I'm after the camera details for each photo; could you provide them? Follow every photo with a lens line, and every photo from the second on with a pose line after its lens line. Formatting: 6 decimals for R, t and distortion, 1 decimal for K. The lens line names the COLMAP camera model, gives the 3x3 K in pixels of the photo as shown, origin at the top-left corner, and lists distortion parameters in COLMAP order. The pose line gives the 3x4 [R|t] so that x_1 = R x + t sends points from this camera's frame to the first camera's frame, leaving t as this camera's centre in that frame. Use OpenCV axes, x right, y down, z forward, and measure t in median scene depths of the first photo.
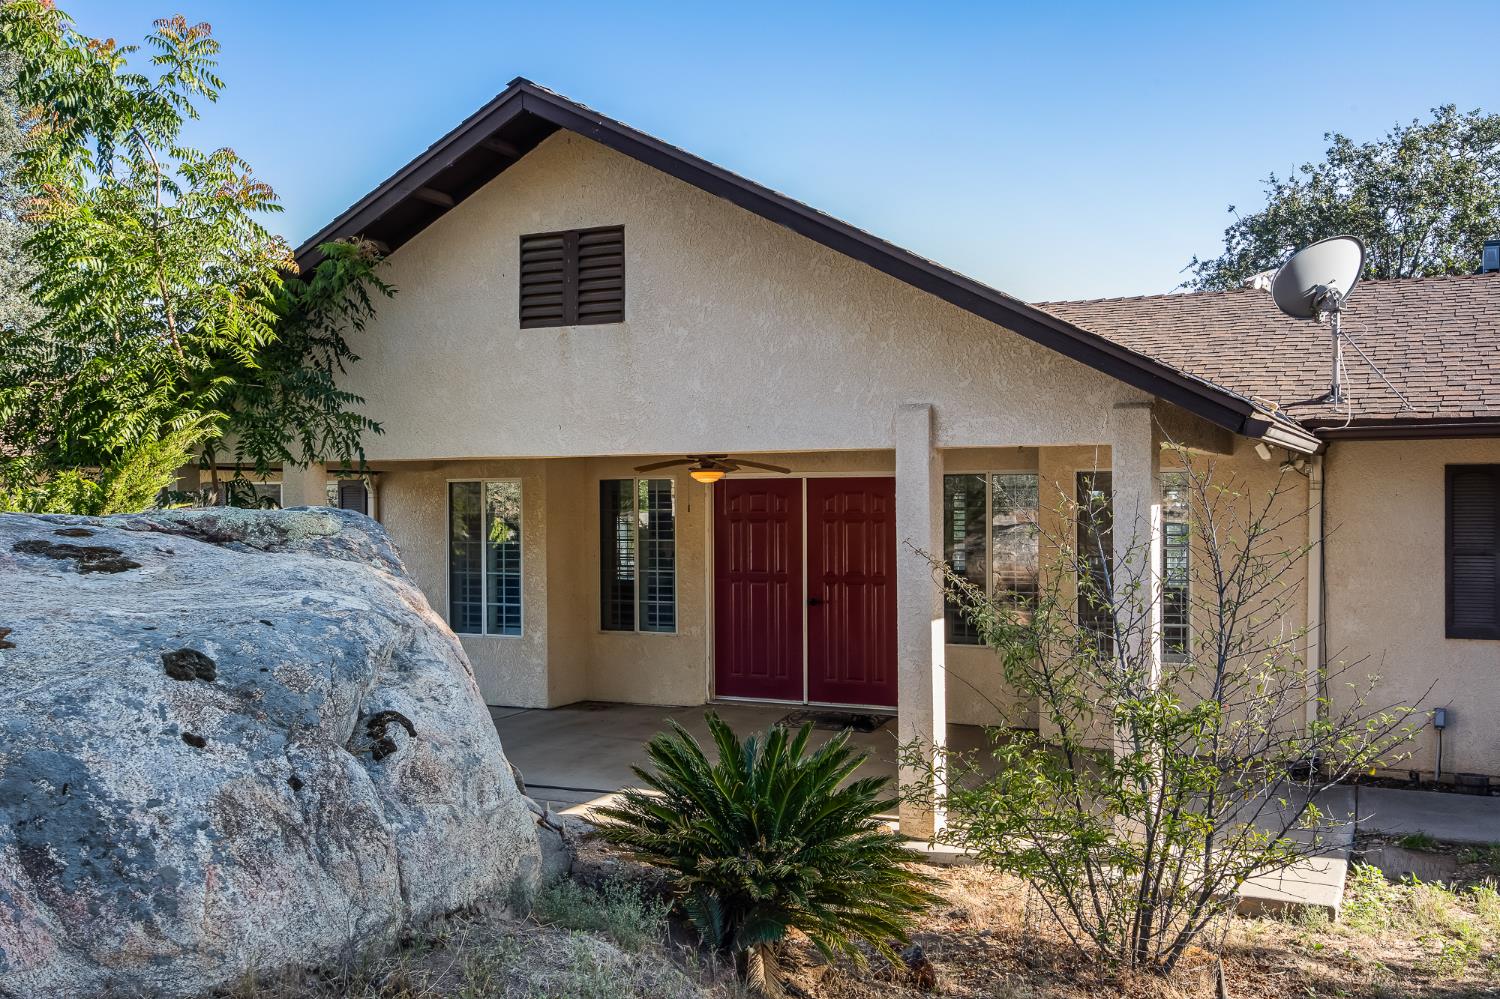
lens RADIAL K [[1512.8, 0, 750.2], [0, 1512.8, 496.9], [0, 0, 1]] dist [-0.013486, 0.000000]
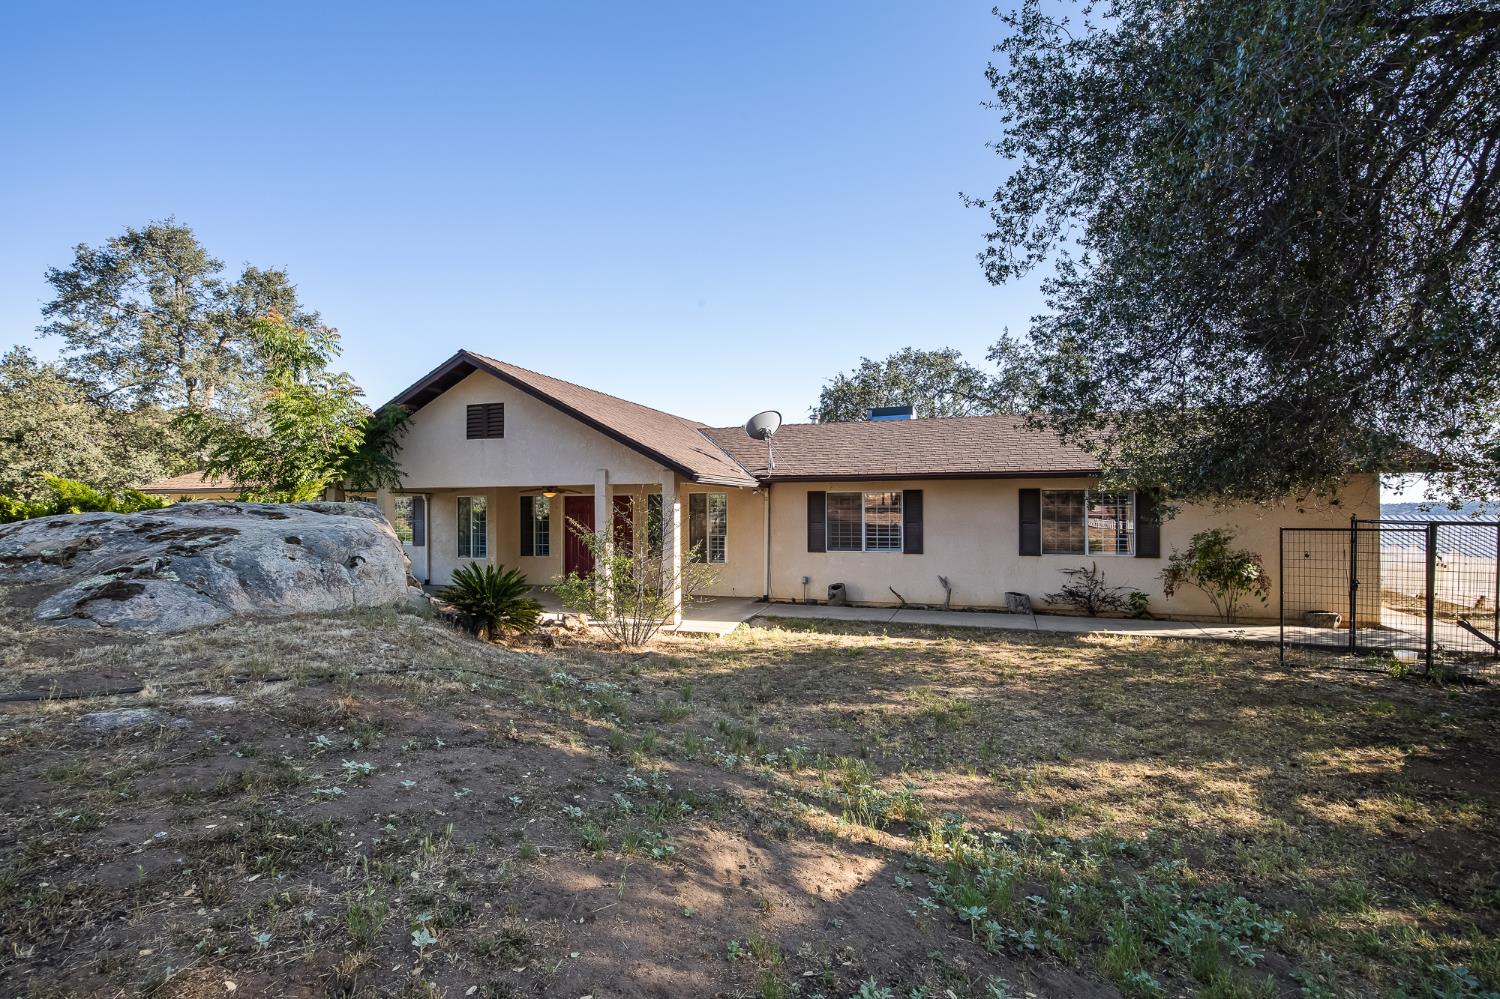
lens RADIAL K [[689.6, 0, 749.7], [0, 689.6, 505.4], [0, 0, 1]] dist [-0.003800, -0.000675]
pose [[0.989822, 0.002412, 0.142293, 0.200740], [-0.002046, 0.999994, -0.002717, 0.010600], [-0.142298, 0.002398, 0.989821, -0.337965]]
